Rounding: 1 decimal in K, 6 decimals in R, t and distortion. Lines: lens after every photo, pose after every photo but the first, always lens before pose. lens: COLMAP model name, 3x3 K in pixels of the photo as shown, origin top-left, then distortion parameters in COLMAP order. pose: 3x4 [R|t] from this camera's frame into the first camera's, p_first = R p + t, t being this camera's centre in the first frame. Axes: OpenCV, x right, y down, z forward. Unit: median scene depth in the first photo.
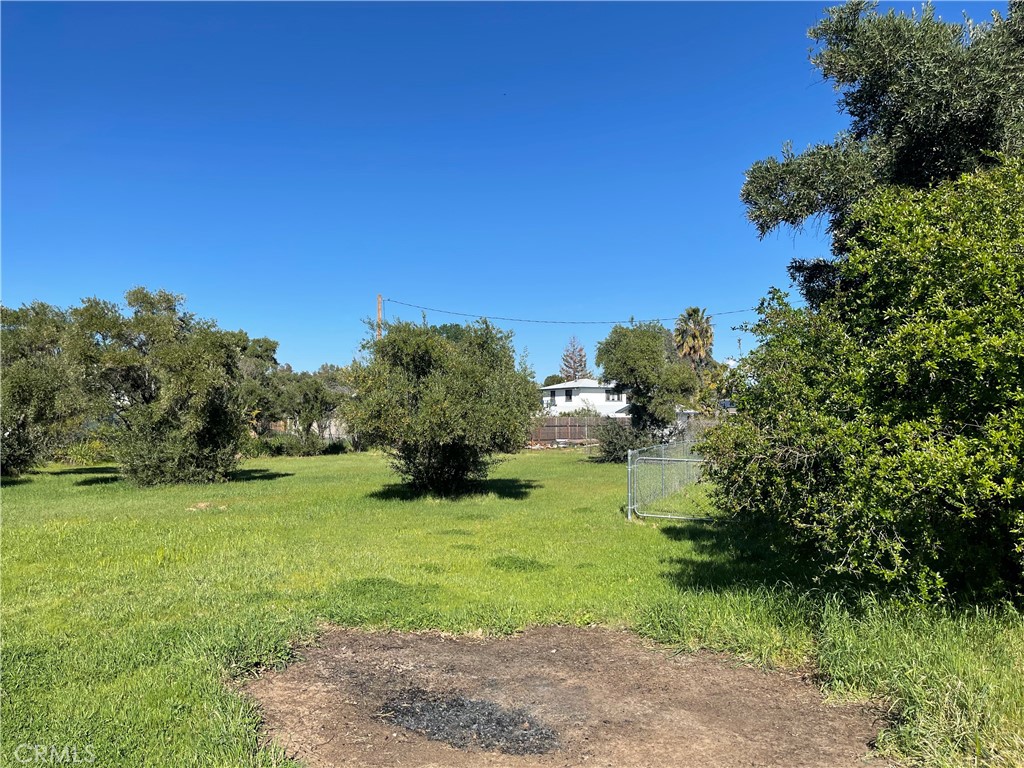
lens RADIAL K [[769.1, 0, 511.9], [0, 769.1, 389.4], [0, 0, 1]] dist [0.070301, -0.099669]
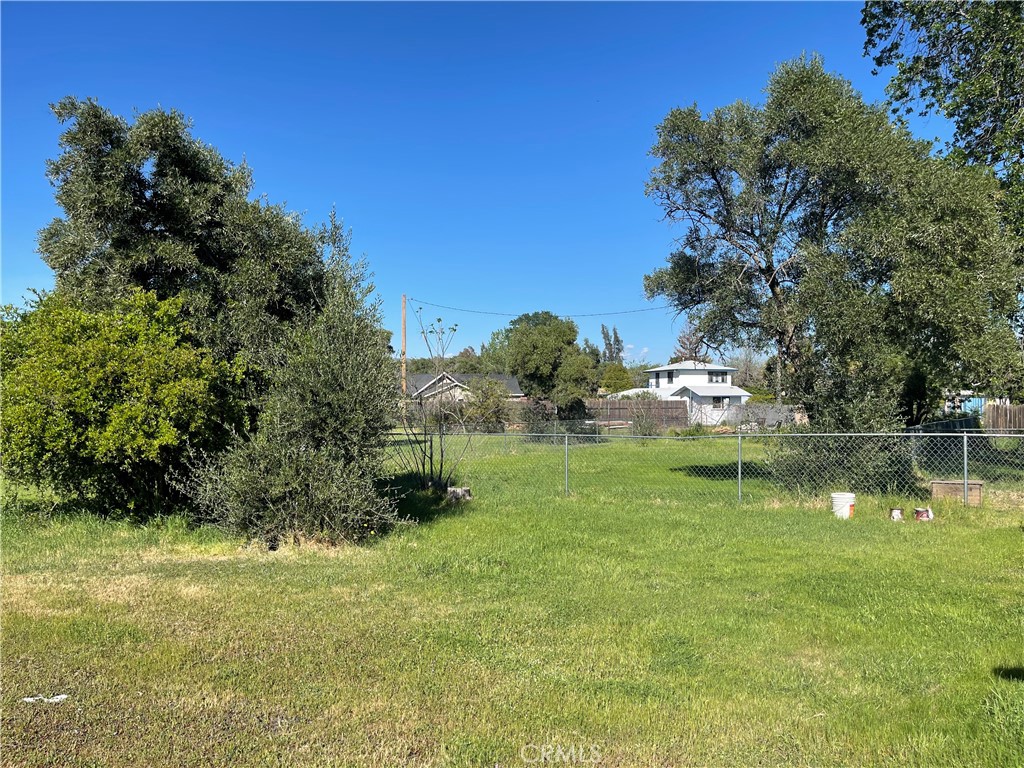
lens RADIAL K [[769.1, 0, 512.1], [0, 769.1, 387.6], [0, 0, 1]] dist [0.070301, -0.099669]
pose [[0.965171, -0.000514, -0.261618, 0.702901], [0.007227, 0.999669, 0.024700, -0.027389], [0.261519, -0.025731, 0.964855, -0.190900]]
